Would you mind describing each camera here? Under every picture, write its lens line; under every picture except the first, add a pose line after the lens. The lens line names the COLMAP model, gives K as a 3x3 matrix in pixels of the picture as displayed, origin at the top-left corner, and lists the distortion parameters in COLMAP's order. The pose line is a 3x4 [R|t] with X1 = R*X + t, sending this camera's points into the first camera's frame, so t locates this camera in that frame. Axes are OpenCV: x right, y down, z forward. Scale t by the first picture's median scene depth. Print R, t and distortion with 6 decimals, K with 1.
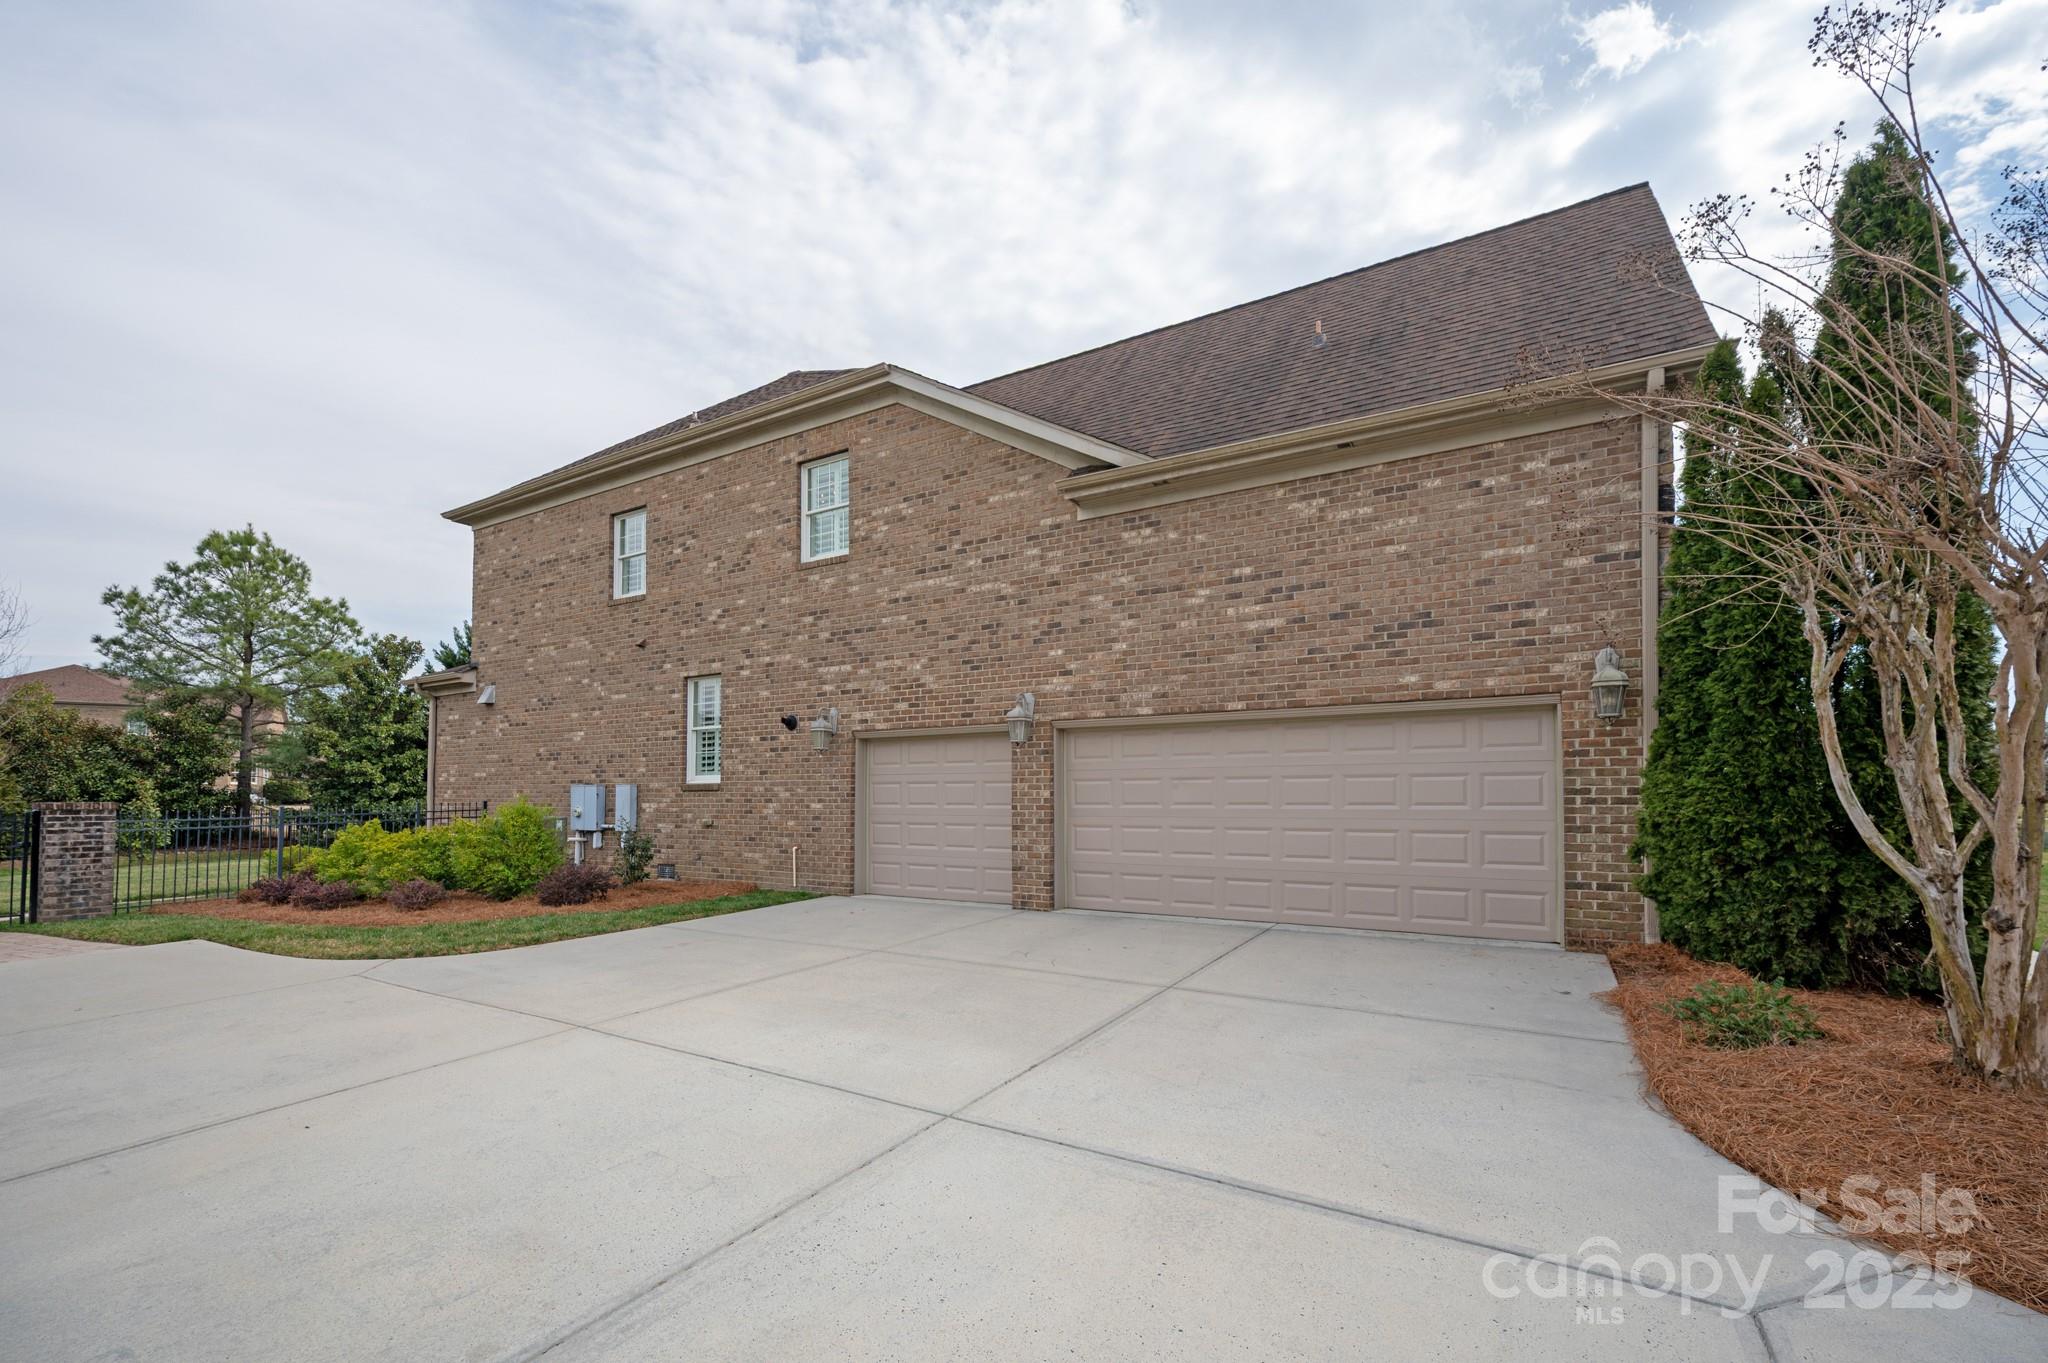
lens RADIAL K [[831.6, 0, 1046.8], [0, 831.6, 762.9], [0, 0, 1]] dist [0.002166, 0.000004]
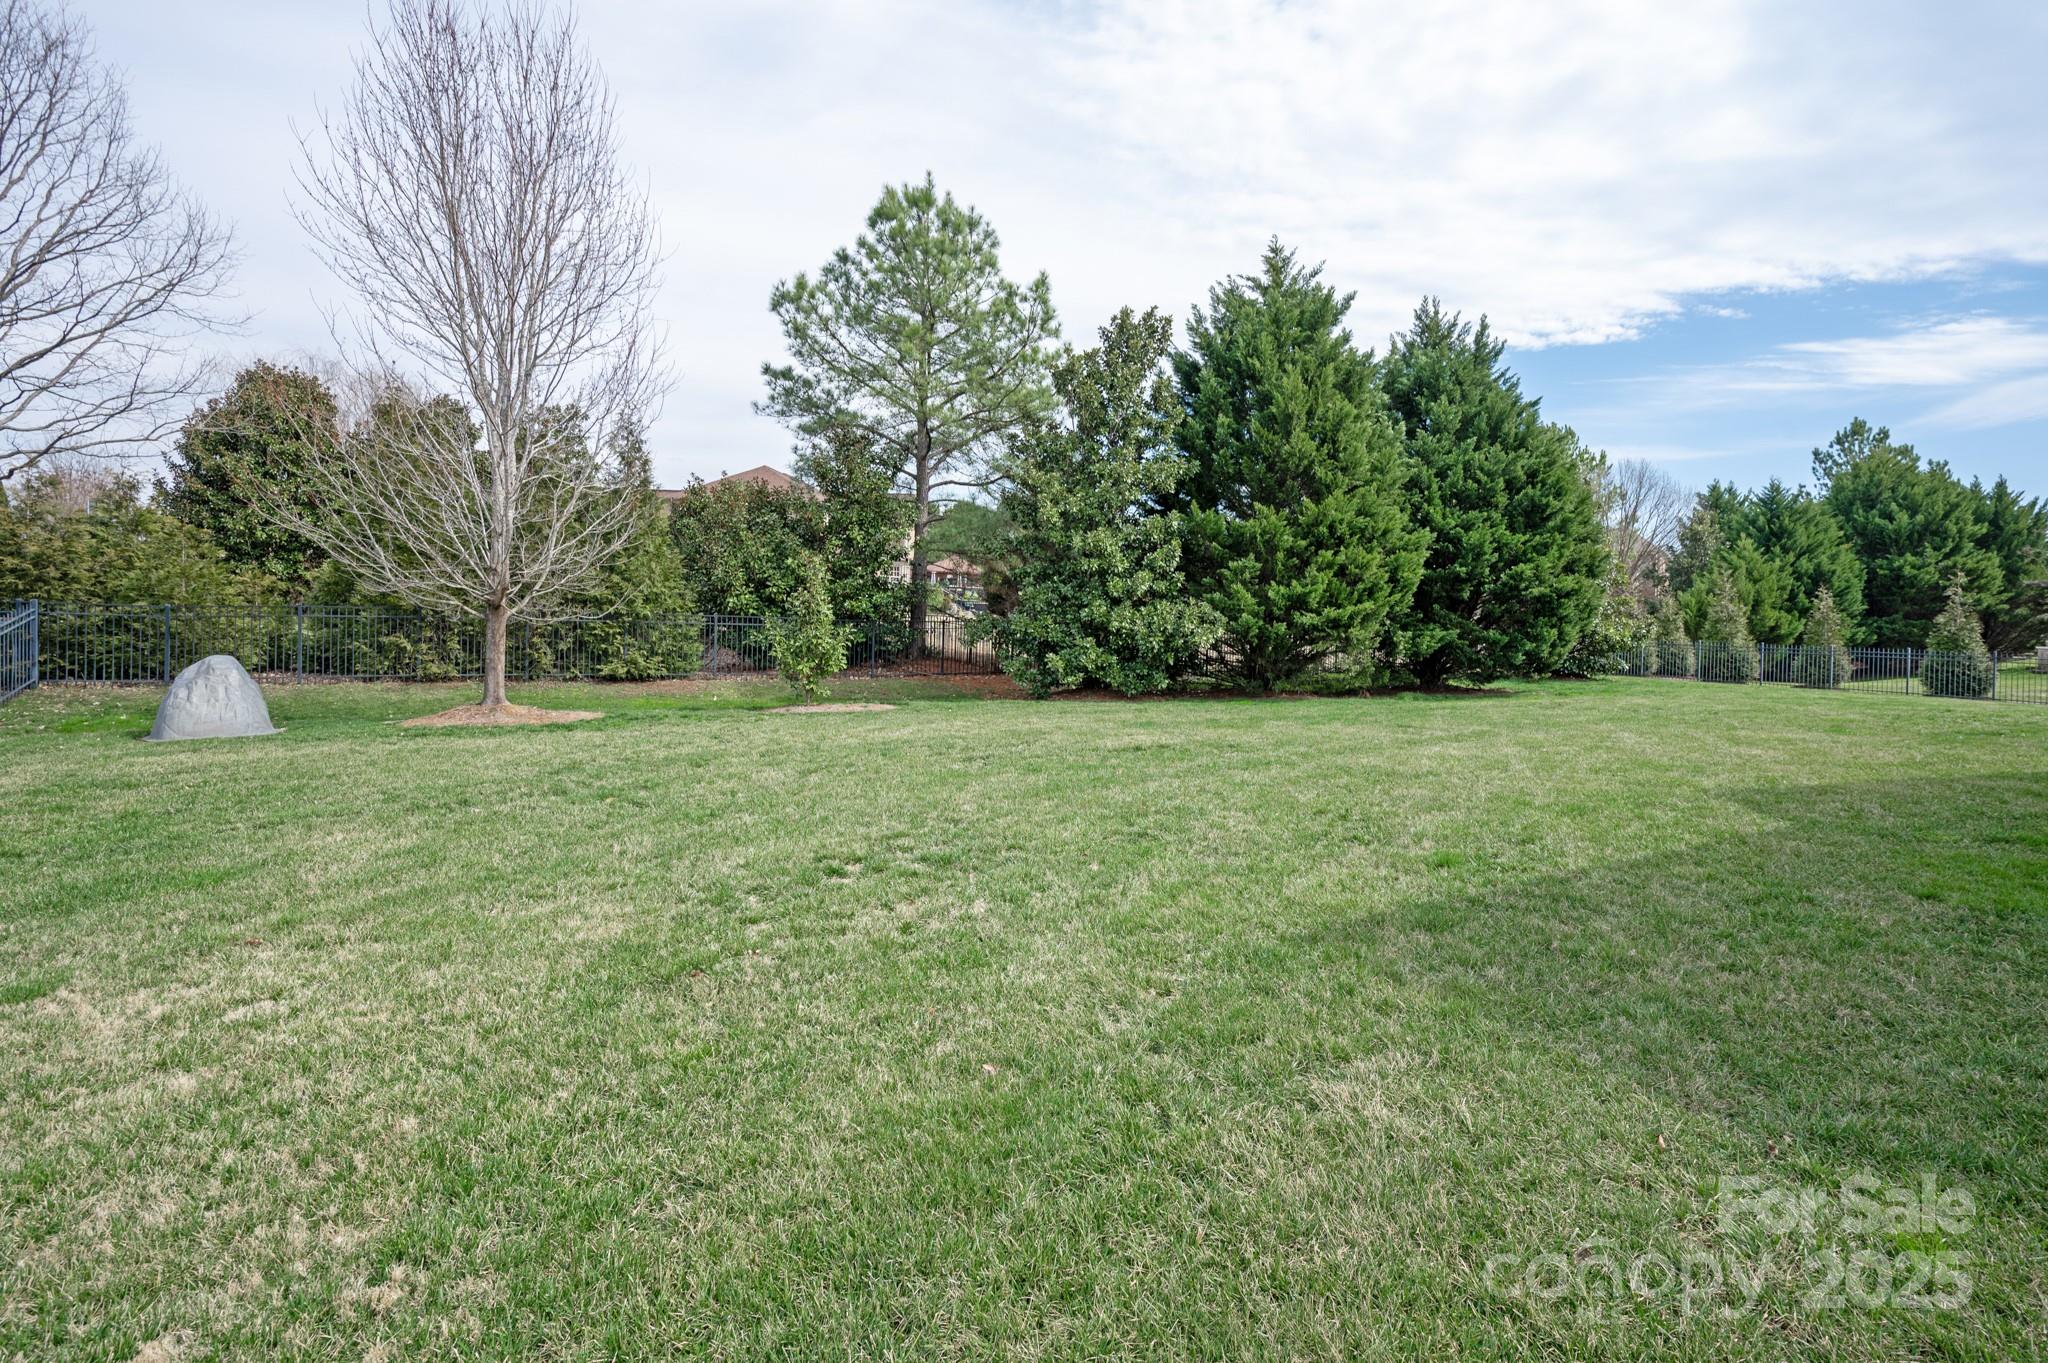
lens RADIAL K [[825.9, 0, 1043.3], [0, 825.9, 649.2], [0, 0, 1]] dist [0.004036, 0.000020]
pose [[0.850305, 0.051096, -0.523805, -0.556173], [-0.016822, 0.997406, 0.069987, 0.037412], [0.526022, -0.050699, 0.848958, 0.513144]]
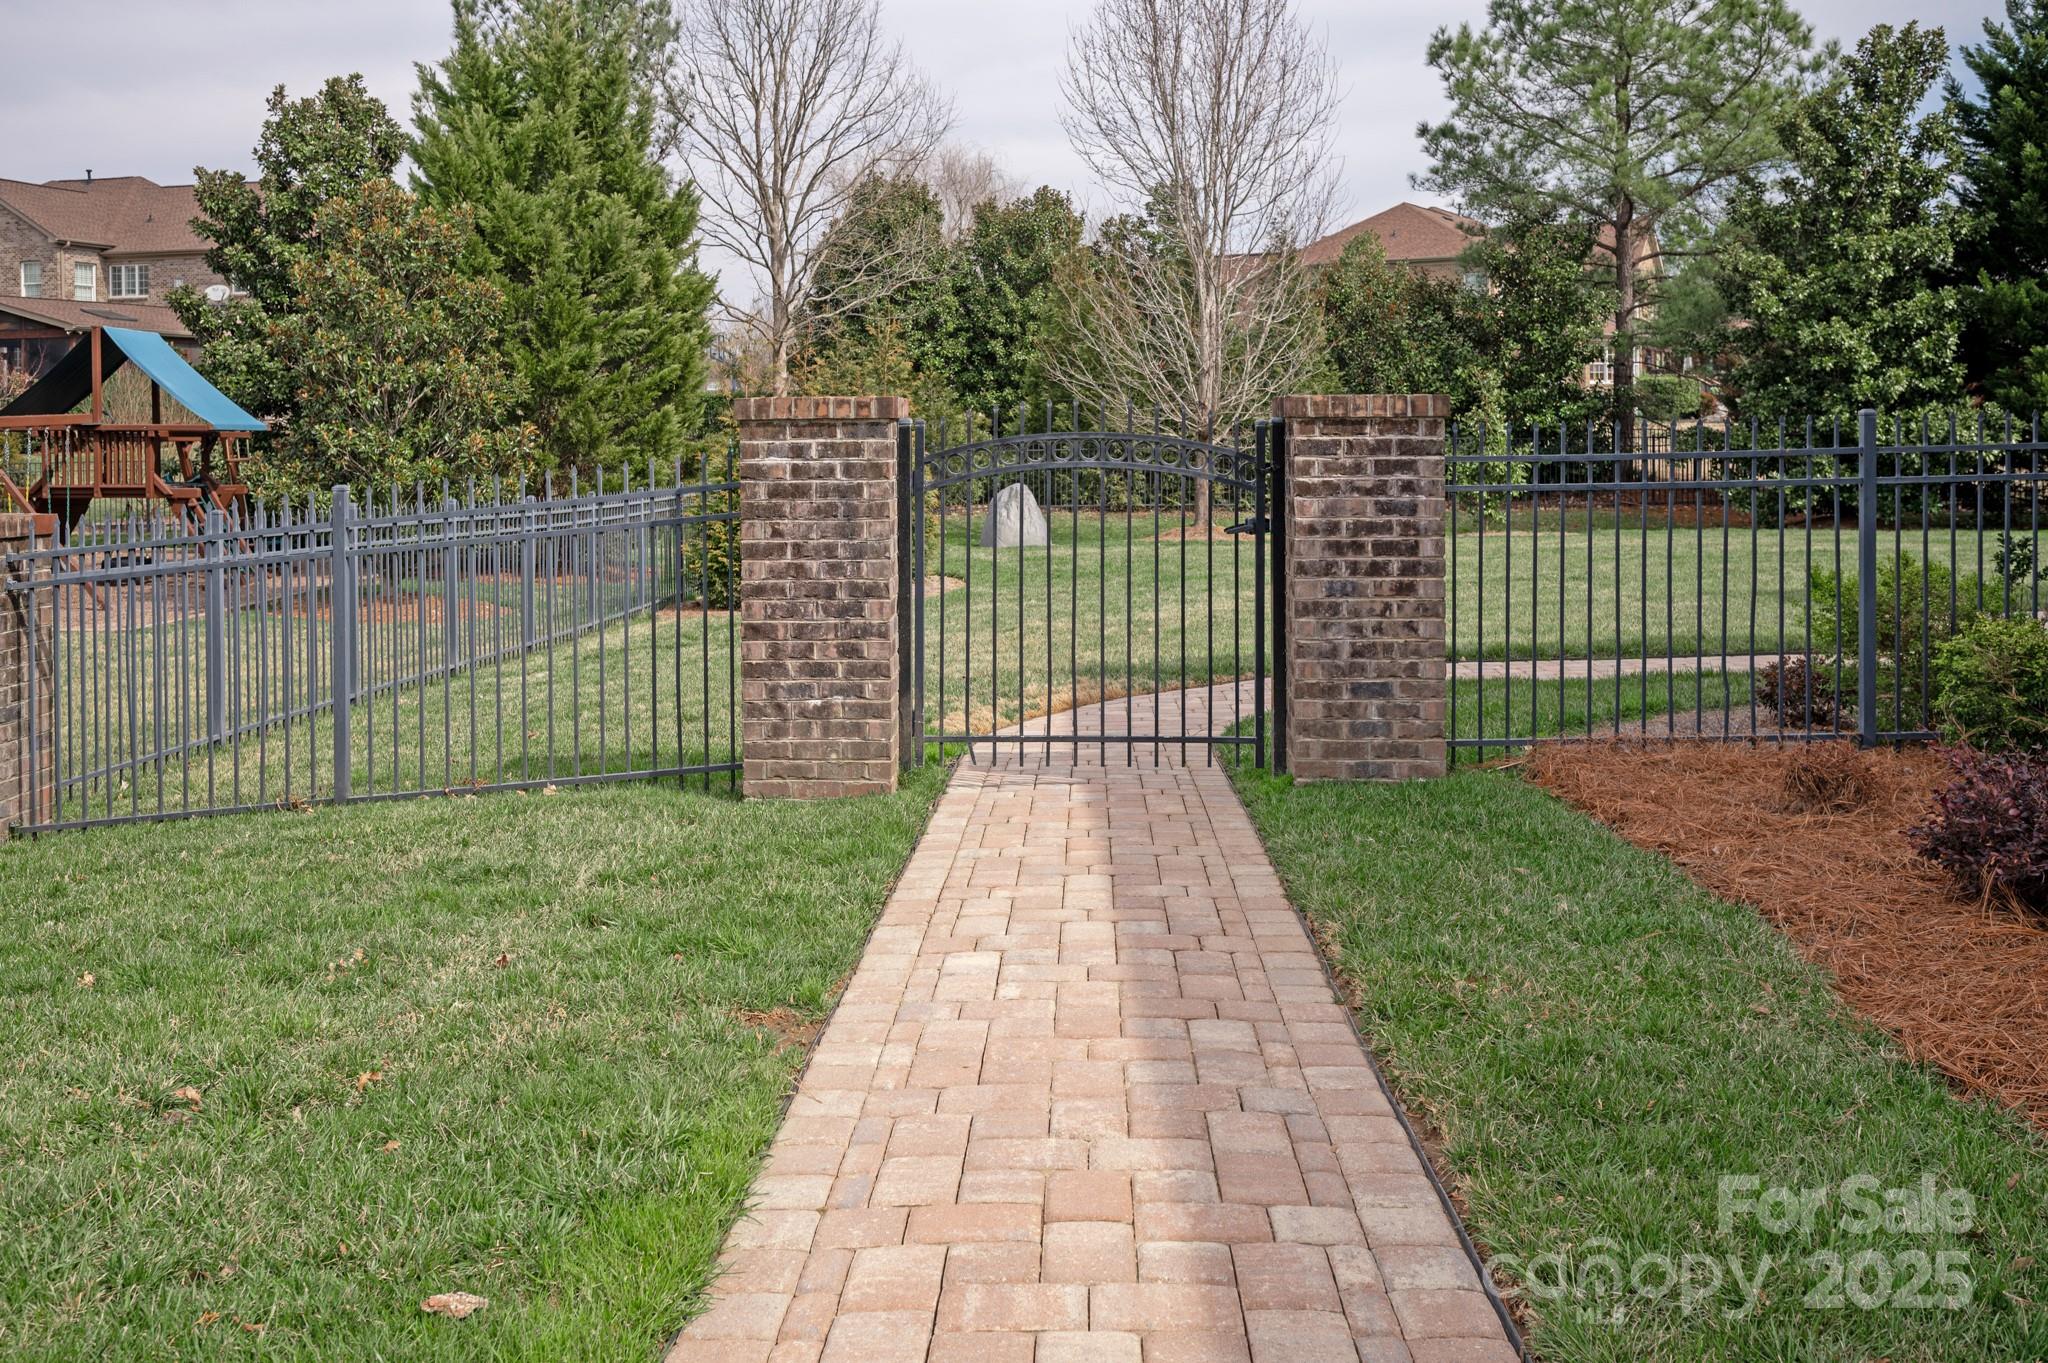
lens RADIAL K [[1688.3, 0, 1087.8], [0, 1688.3, 428.5], [0, 0, 1]] dist [0.017664, 0.011438]
pose [[0.494051, 0.010172, -0.869373, -0.233161], [0.035306, 0.998872, 0.031751, 0.012765], [0.868716, -0.046381, 0.493135, 0.210812]]
